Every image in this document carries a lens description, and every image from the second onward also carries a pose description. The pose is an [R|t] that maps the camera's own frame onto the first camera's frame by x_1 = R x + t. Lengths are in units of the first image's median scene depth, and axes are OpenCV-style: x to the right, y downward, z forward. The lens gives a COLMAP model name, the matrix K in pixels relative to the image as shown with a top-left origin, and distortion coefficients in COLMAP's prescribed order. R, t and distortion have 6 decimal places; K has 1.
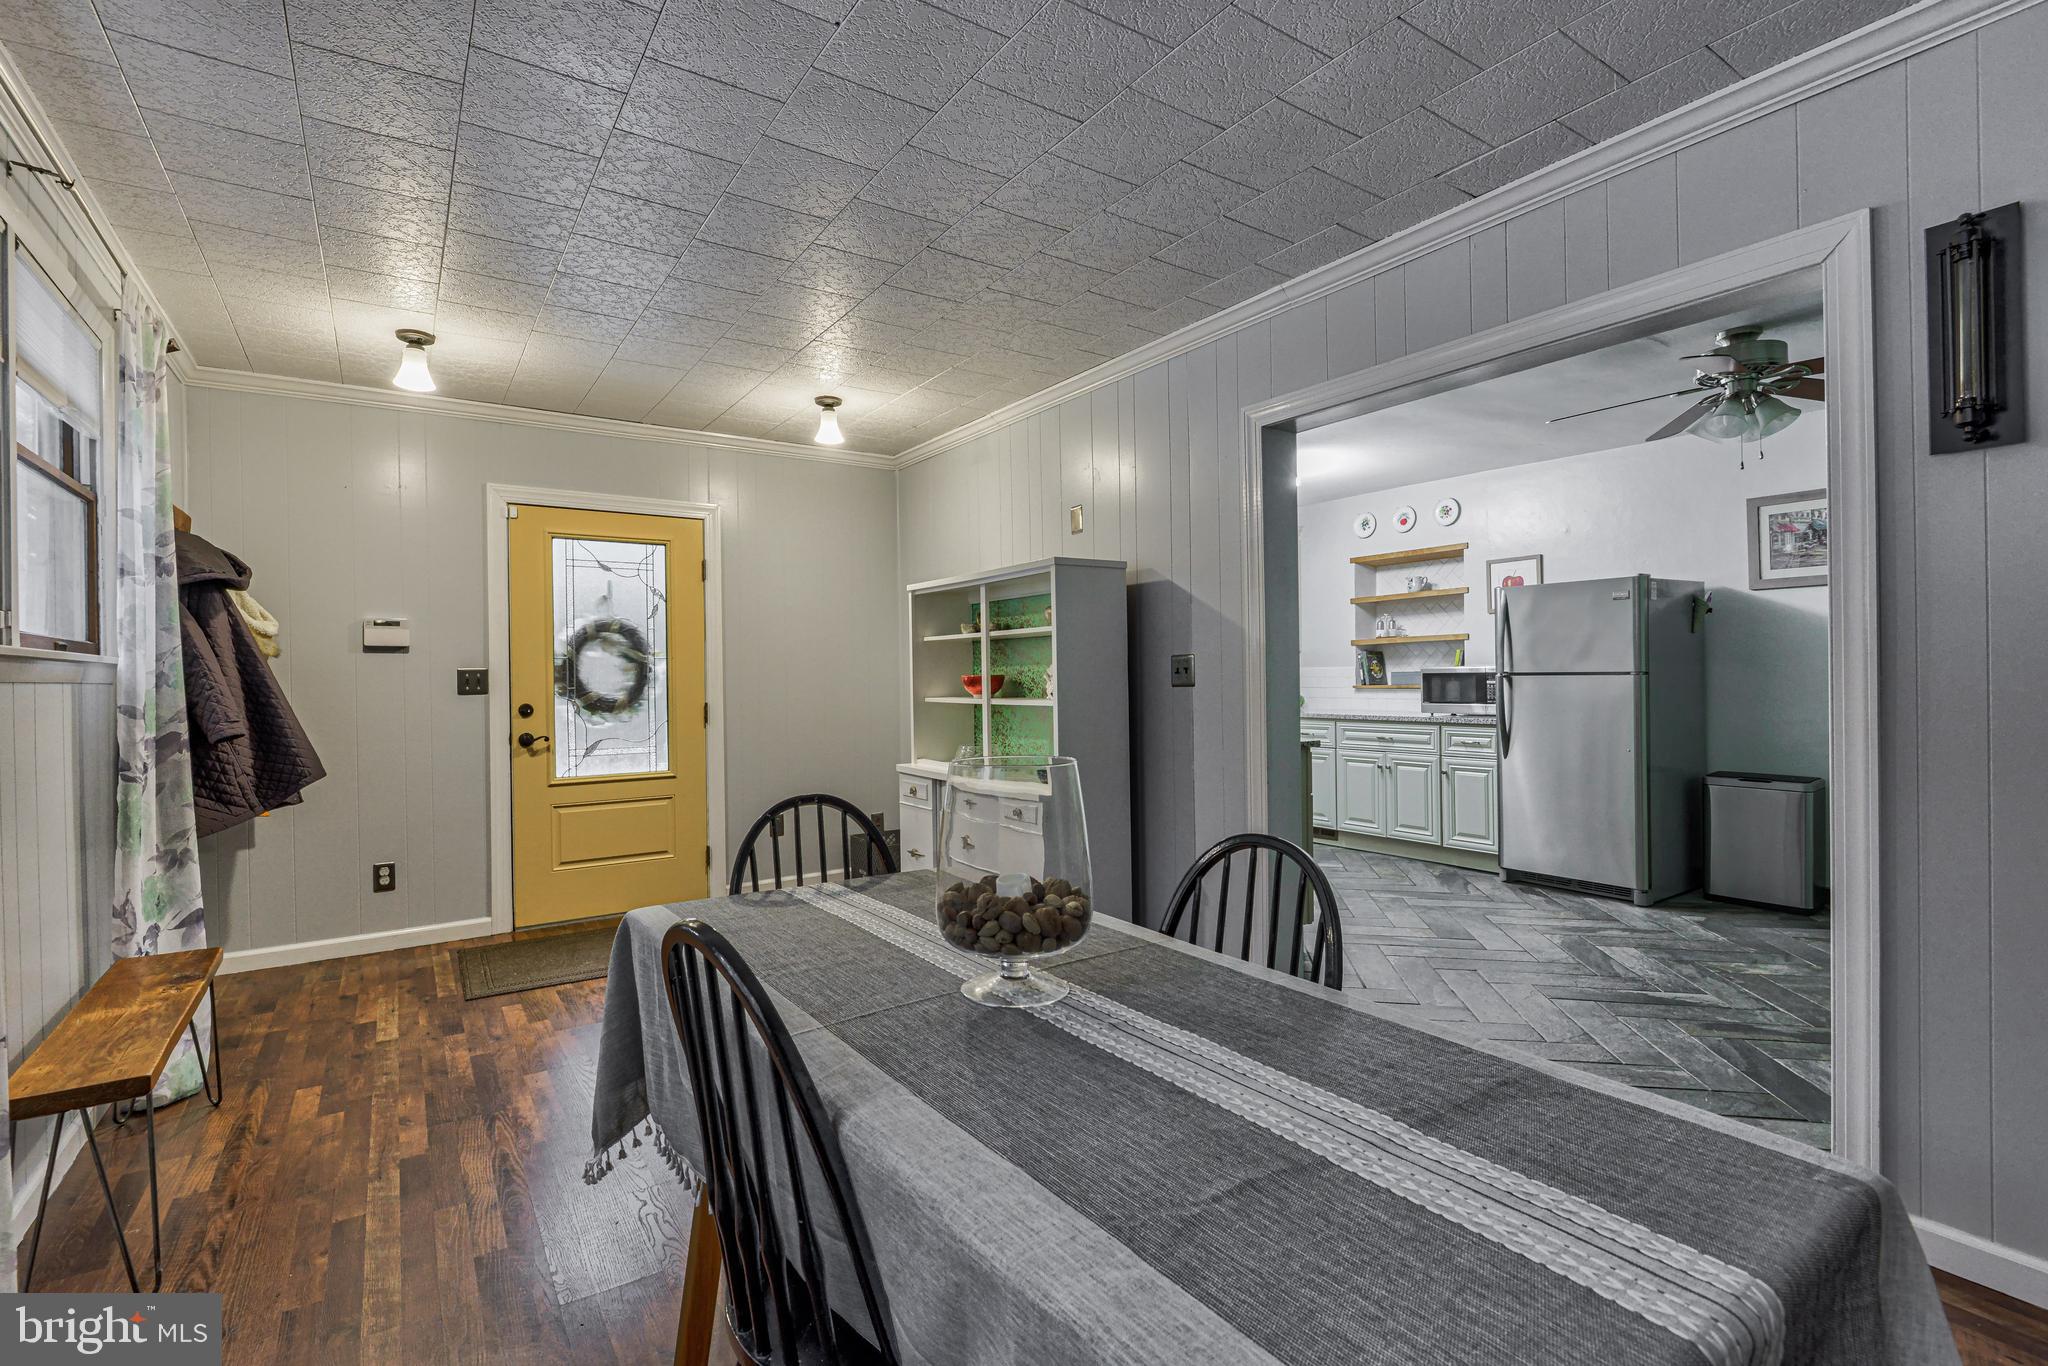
lens RADIAL K [[928.9, 0, 1024.7], [0, 928.9, 676.4], [0, 0, 1]] dist [0.004438, -0.007376]
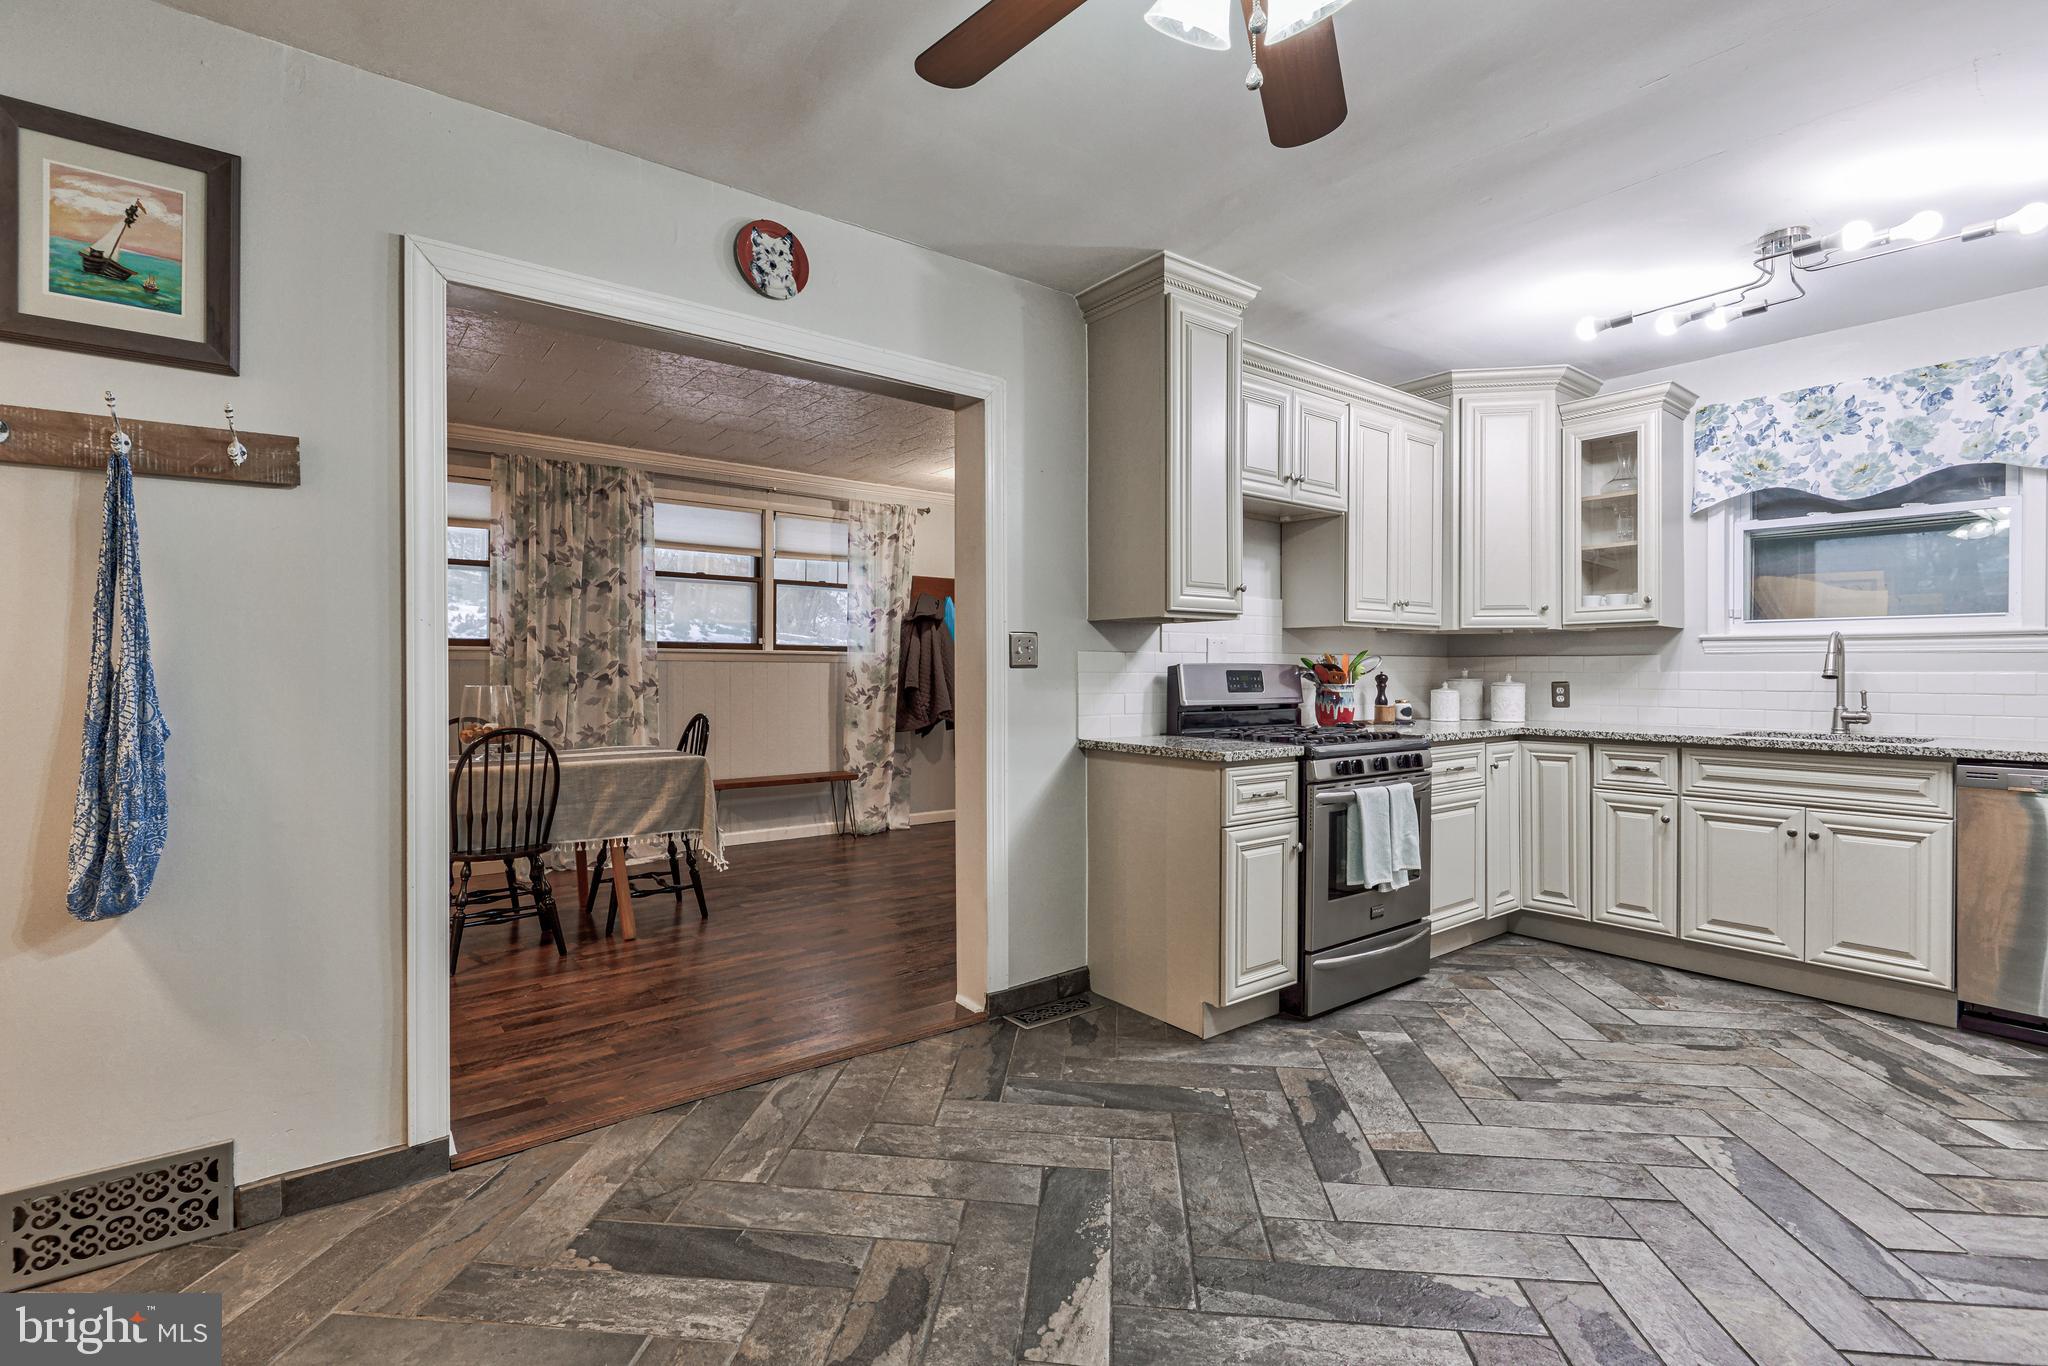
lens RADIAL K [[928.9, 0, 1005.1], [0, 928.9, 675.8], [0, 0, 1]] dist [0.004438, -0.007376]
pose [[0.073926, 0.016377, -0.997129, 0.886007], [-0.005230, 0.999858, 0.016034, 0.000261], [0.997250, 0.004030, 0.074001, 0.689226]]
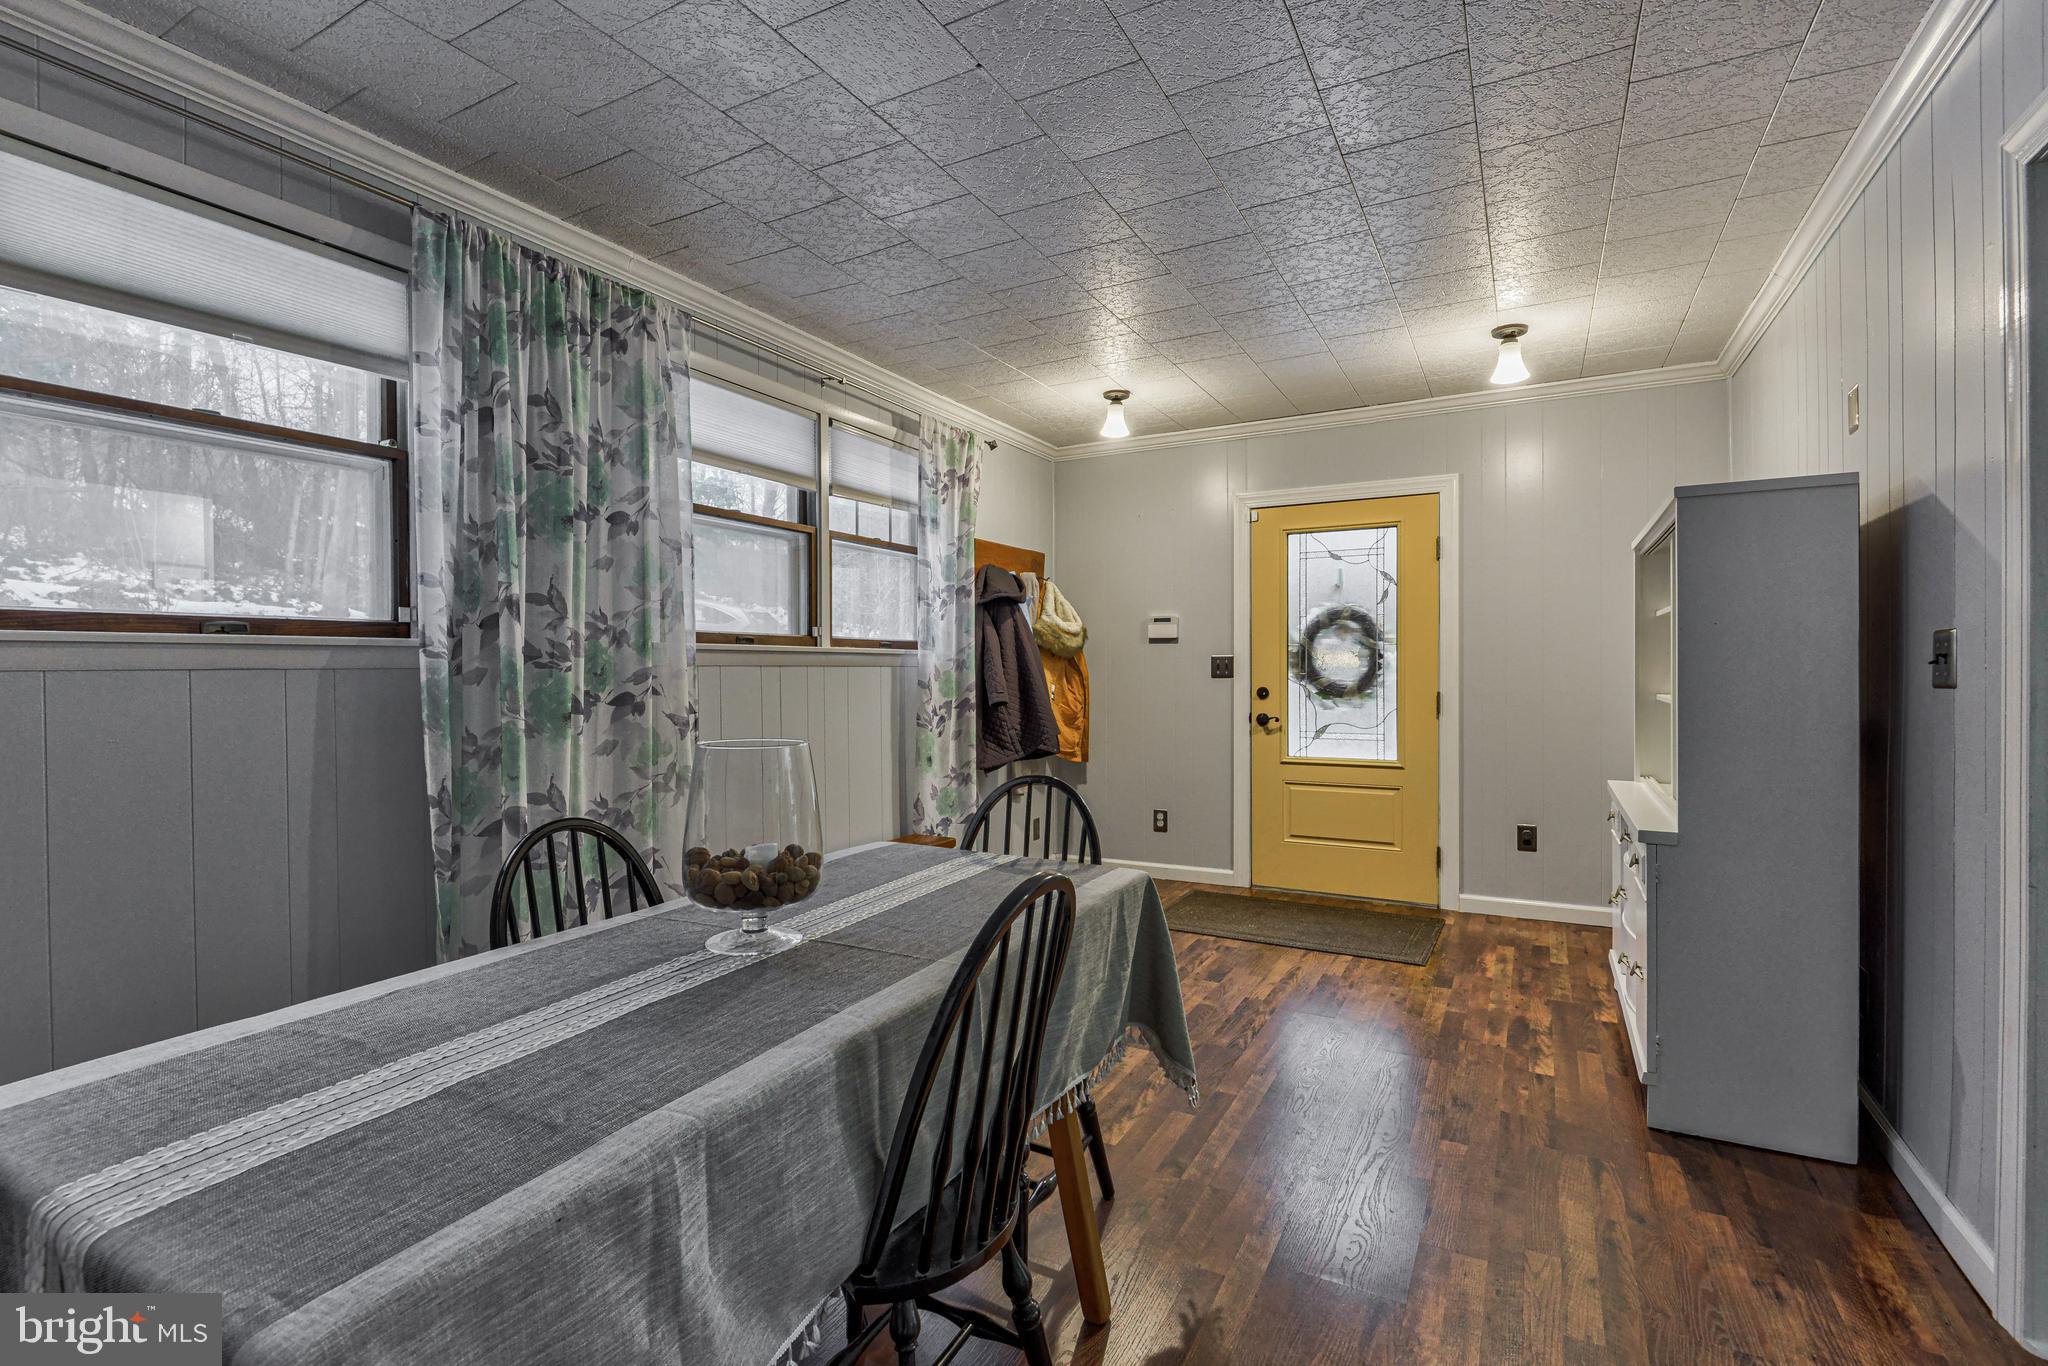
lens RADIAL K [[928.9, 0, 979.8], [0, 928.9, 672.5], [0, 0, 1]] dist [0.004438, -0.007376]
pose [[0.455112, 0.014381, -0.890318, 0.298342], [-0.002343, 0.999885, 0.014953, -0.003716], [0.890431, -0.004719, 0.455094, 0.190786]]
